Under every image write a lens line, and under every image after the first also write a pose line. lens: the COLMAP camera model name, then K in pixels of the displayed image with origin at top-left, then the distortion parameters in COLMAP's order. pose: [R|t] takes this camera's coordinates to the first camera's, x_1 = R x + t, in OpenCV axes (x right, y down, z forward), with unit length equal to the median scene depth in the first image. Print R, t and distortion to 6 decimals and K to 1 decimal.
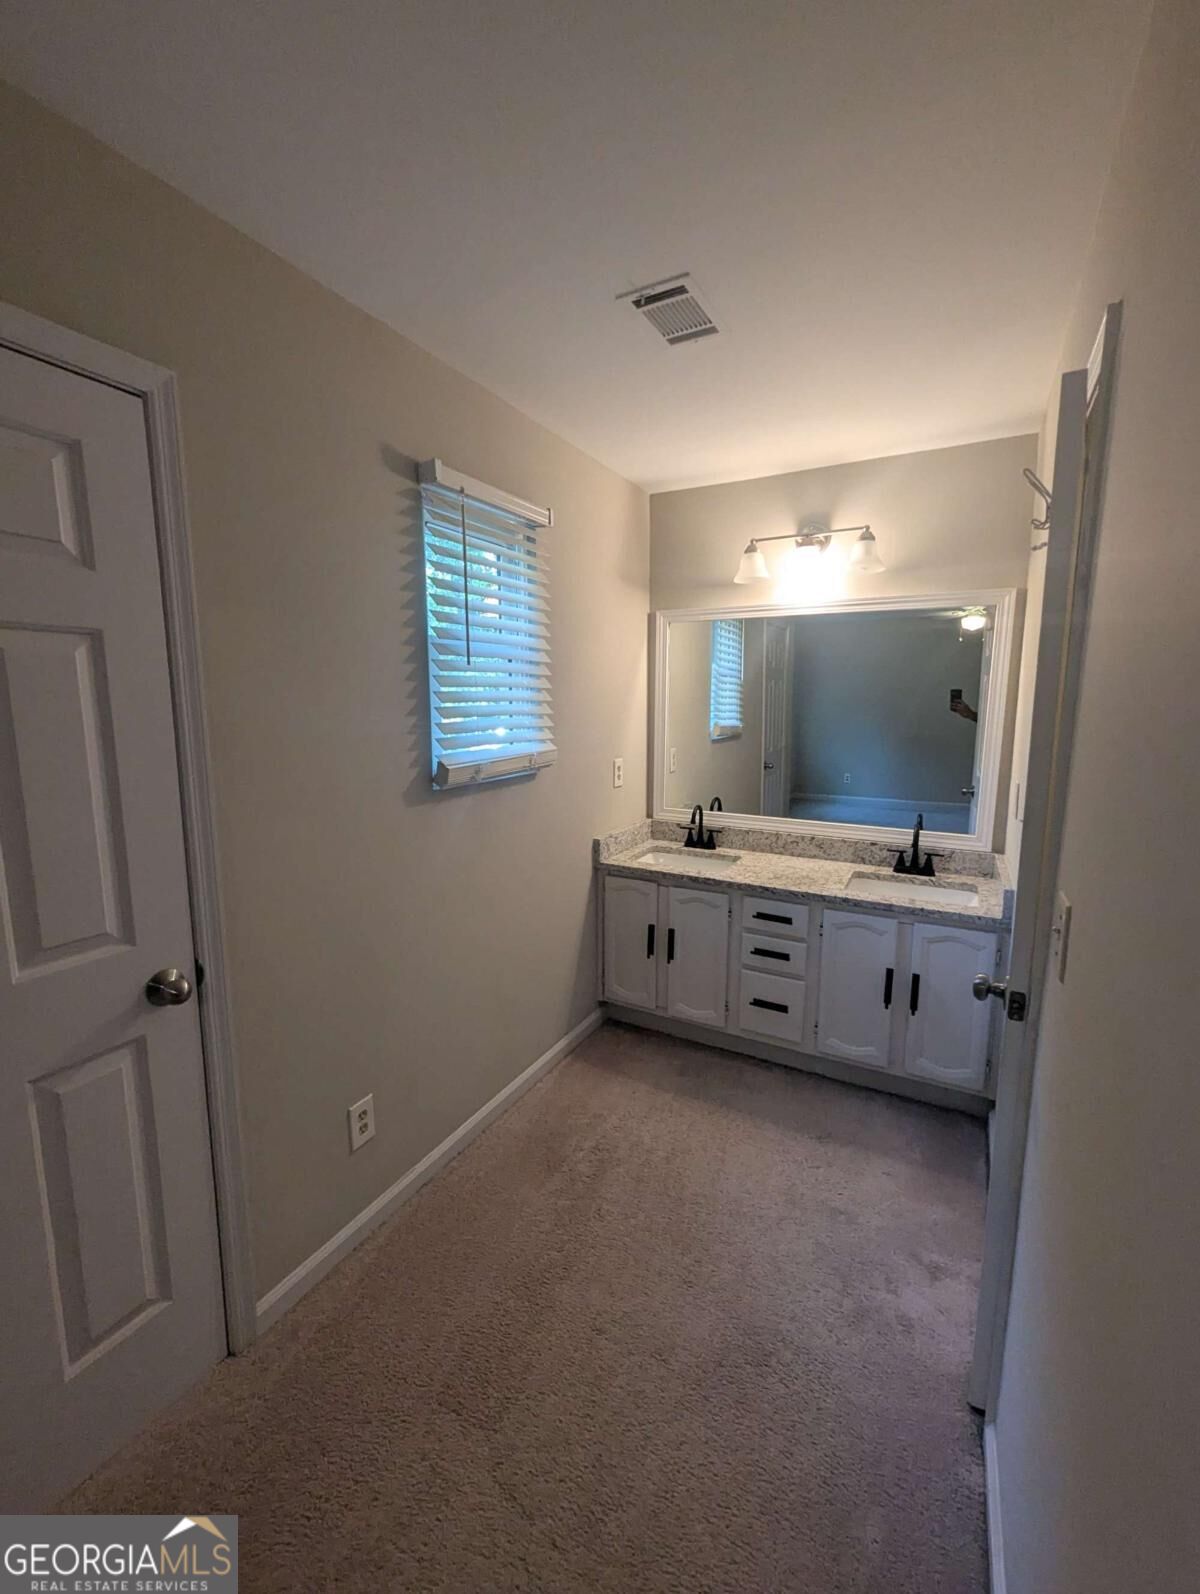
lens RADIAL K [[663.8, 0, 600.0], [0, 663.8, 797.0], [0, 0, 1]] dist [0.007120, -0.003653]
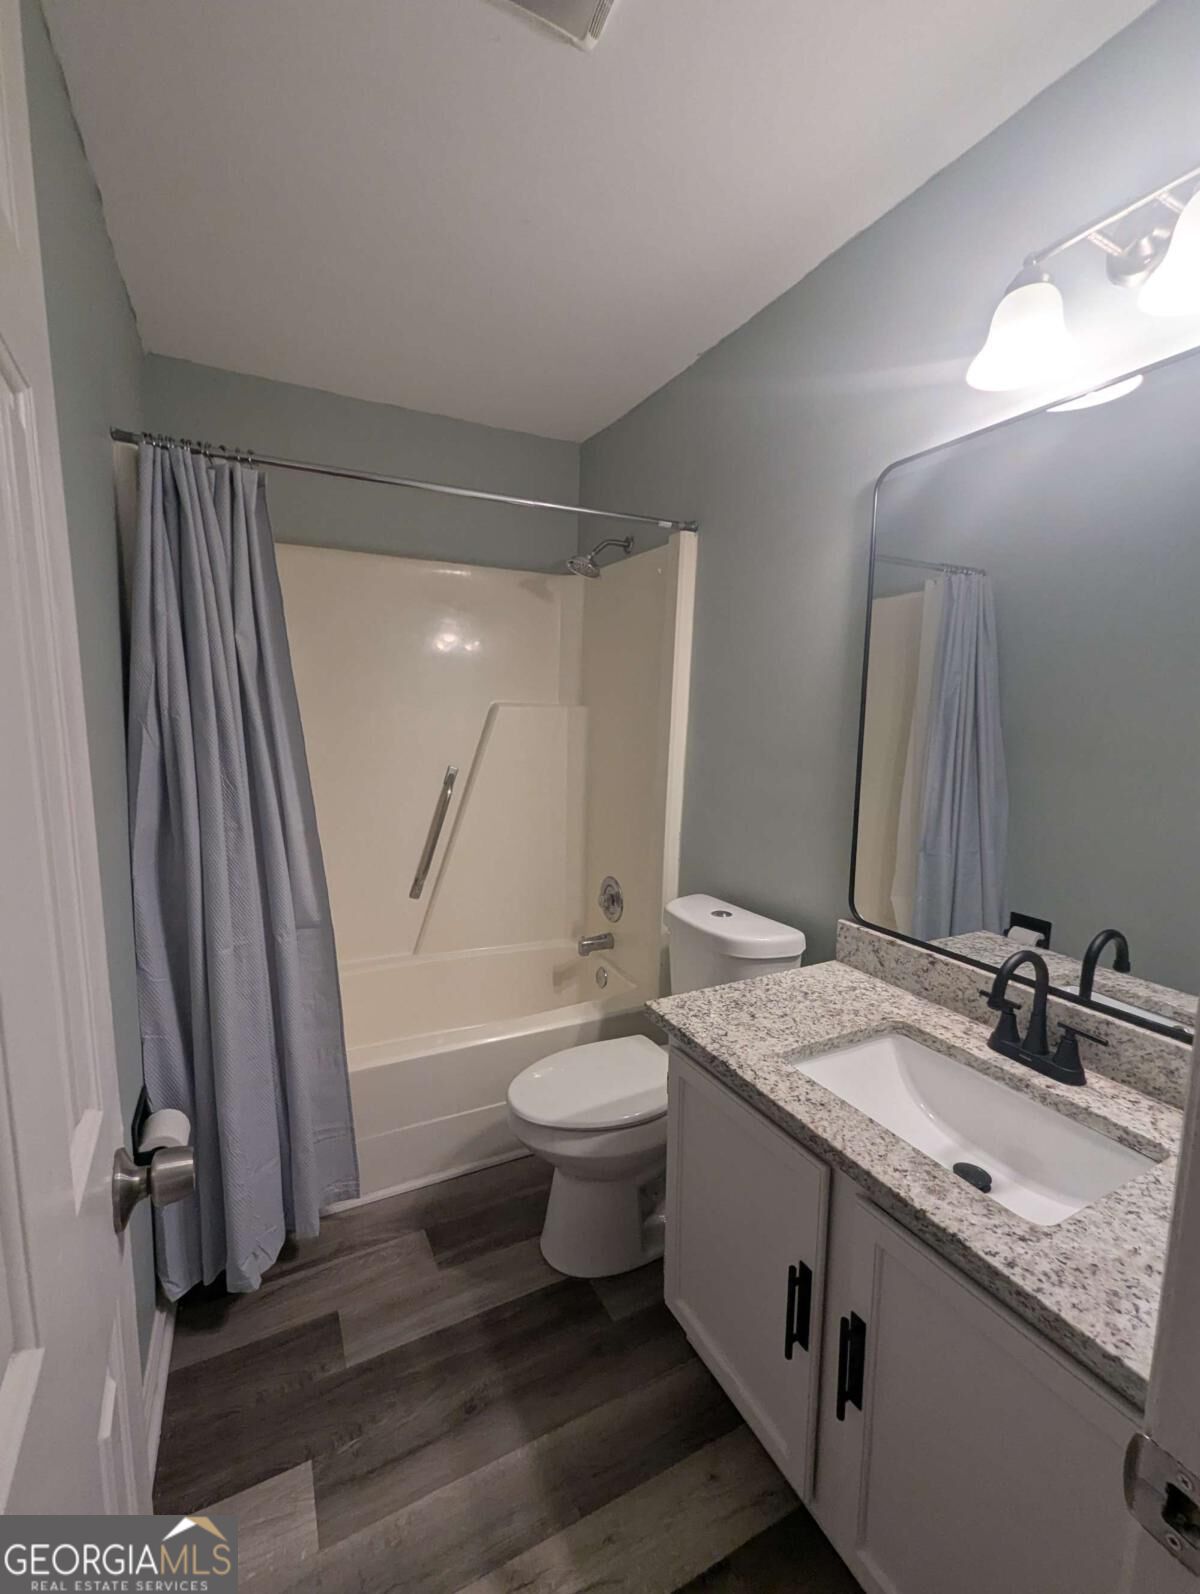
lens RADIAL K [[663.8, 0, 600.0], [0, 663.8, 797.0], [0, 0, 1]] dist [0.007120, -0.003653]
pose [[0.816479, 0.088006, -0.570629, 0.168336], [-0.096542, 0.995210, 0.015351, -0.053874], [0.569247, 0.042556, 0.821065, 0.631691]]
